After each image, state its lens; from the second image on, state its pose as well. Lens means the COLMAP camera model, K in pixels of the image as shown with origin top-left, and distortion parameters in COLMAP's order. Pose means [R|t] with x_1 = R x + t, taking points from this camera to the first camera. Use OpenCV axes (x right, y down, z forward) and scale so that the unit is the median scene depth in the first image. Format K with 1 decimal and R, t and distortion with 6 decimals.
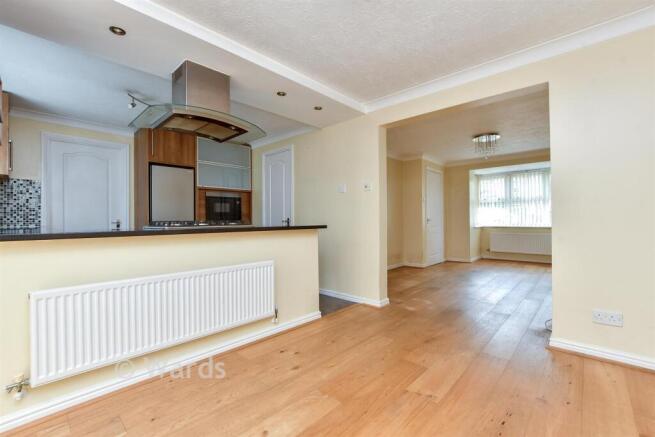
lens RADIAL K [[281.5, 0, 327.5], [0, 281.5, 218.5], [0, 0, 1]] dist [0.000322, 0.000229]
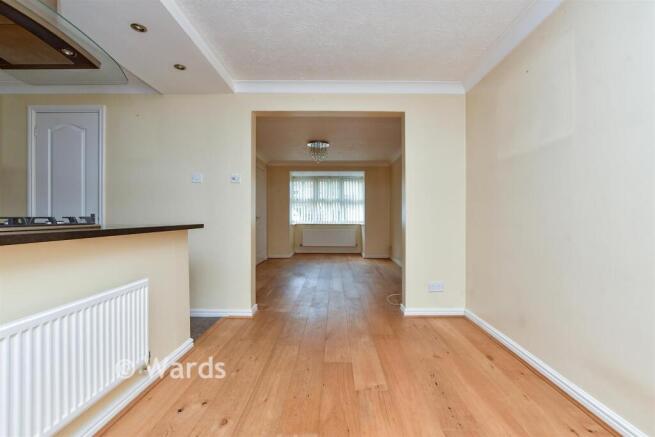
lens RADIAL K [[290.7, 0, 327.5], [0, 290.7, 218.5], [0, 0, 1]] dist [-0.003366, -0.000390]
pose [[0.743461, 0.001671, 0.668777, -0.243431], [-0.007575, 0.999954, 0.005923, -0.000293], [-0.668736, -0.009470, 0.743439, 0.159289]]
